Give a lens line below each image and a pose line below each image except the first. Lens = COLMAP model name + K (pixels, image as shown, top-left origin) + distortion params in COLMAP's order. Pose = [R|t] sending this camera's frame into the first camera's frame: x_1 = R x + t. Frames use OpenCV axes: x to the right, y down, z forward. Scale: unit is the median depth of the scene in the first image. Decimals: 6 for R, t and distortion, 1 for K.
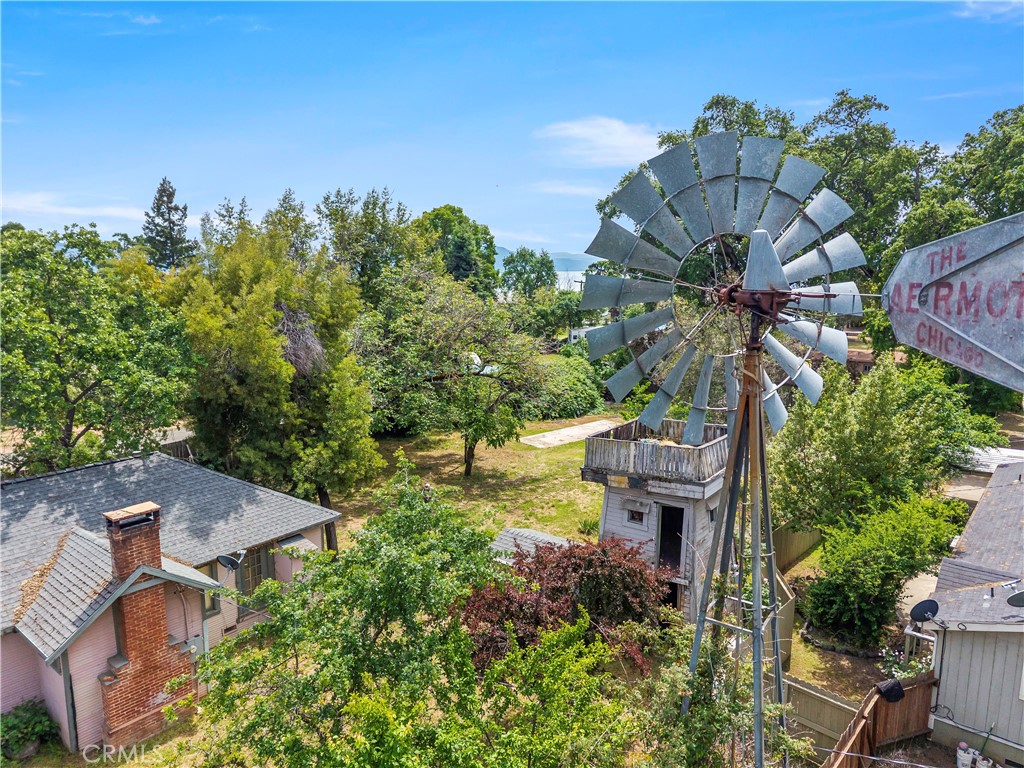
lens RADIAL K [[688.0, 0, 509.7], [0, 688.0, 384.1], [0, 0, 1]] dist [0.018952, -0.015659]
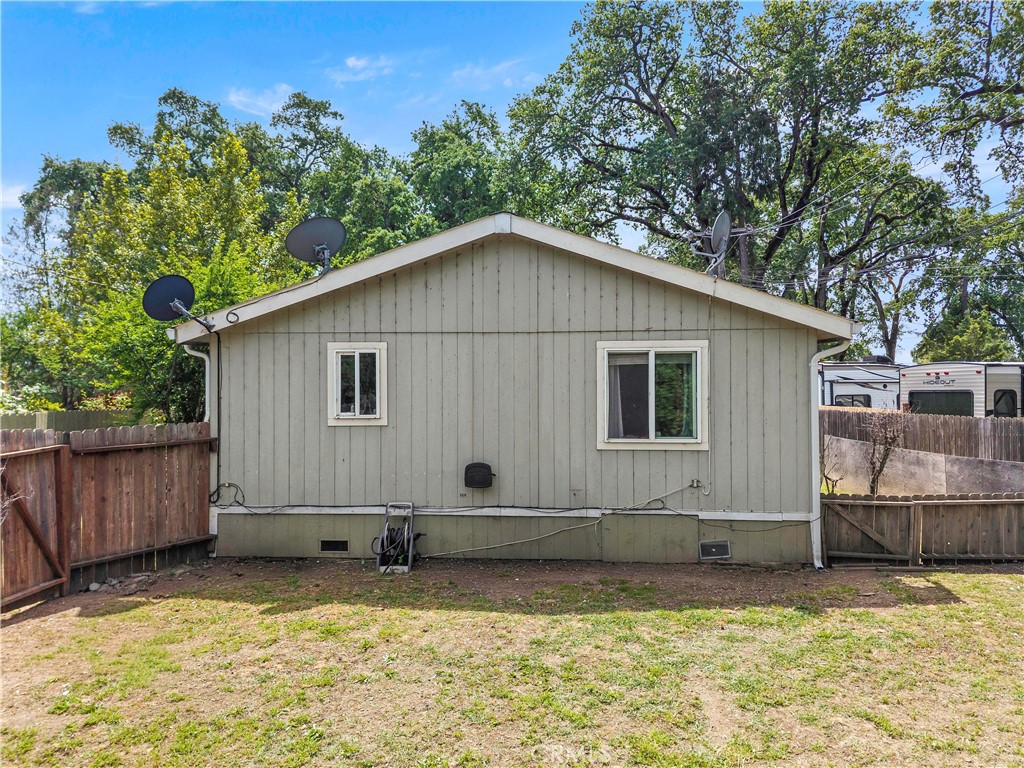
lens RADIAL K [[688.0, 0, 511.6], [0, 688.0, 388.0], [0, 0, 1]] dist [0.018952, -0.015659]
pose [[0.804258, -0.003136, 0.594272, 0.474164], [0.100095, 0.986415, -0.130259, 0.482804], [-0.585790, 0.164245, 0.793646, 0.393844]]
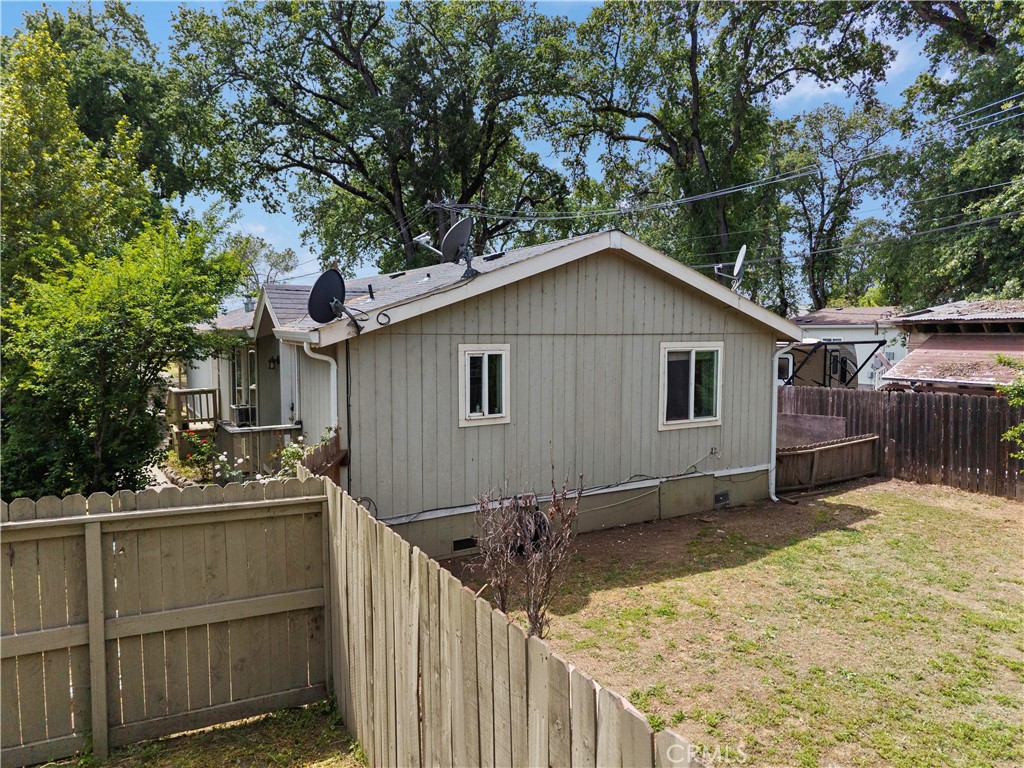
lens RADIAL K [[688.0, 0, 508.4], [0, 688.0, 385.2], [0, 0, 1]] dist [0.018952, -0.015659]
pose [[0.319010, -0.074721, 0.944801, 0.172932], [0.153687, 0.987771, 0.026227, 0.382090], [-0.935207, 0.136837, 0.326593, 0.708931]]
